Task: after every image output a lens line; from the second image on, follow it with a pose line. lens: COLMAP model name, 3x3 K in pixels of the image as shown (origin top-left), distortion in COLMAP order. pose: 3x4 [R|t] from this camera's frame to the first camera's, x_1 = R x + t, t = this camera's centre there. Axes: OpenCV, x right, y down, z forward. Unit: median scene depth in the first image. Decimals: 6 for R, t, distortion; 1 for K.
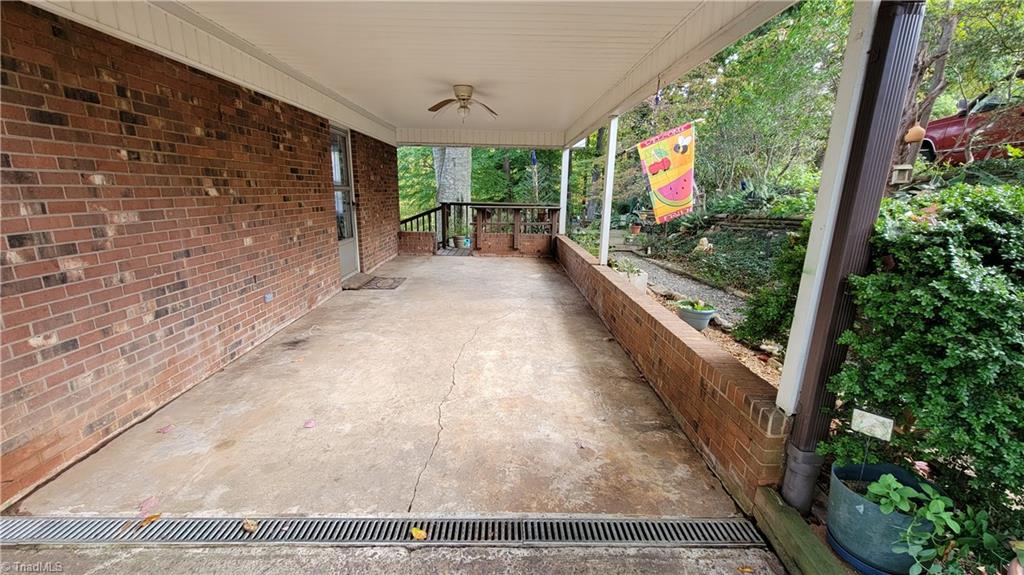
lens RADIAL K [[416.5, 0, 514.6], [0, 416.5, 290.3], [0, 0, 1]] dist [-0.001258, -0.000244]
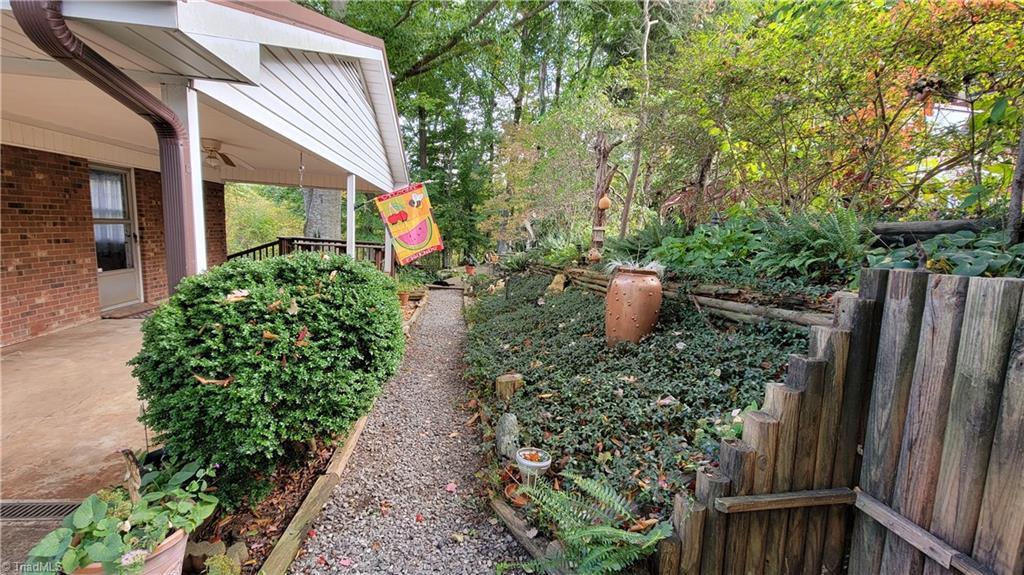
lens RADIAL K [[416.5, 0, 512.3], [0, 416.5, 285.2], [0, 0, 1]] dist [-0.001258, -0.000244]
pose [[0.991165, 0.029948, 0.129211, 0.445638], [-0.017300, 0.995044, -0.097916, -0.000546], [-0.131503, 0.094816, 0.986771, -0.148901]]
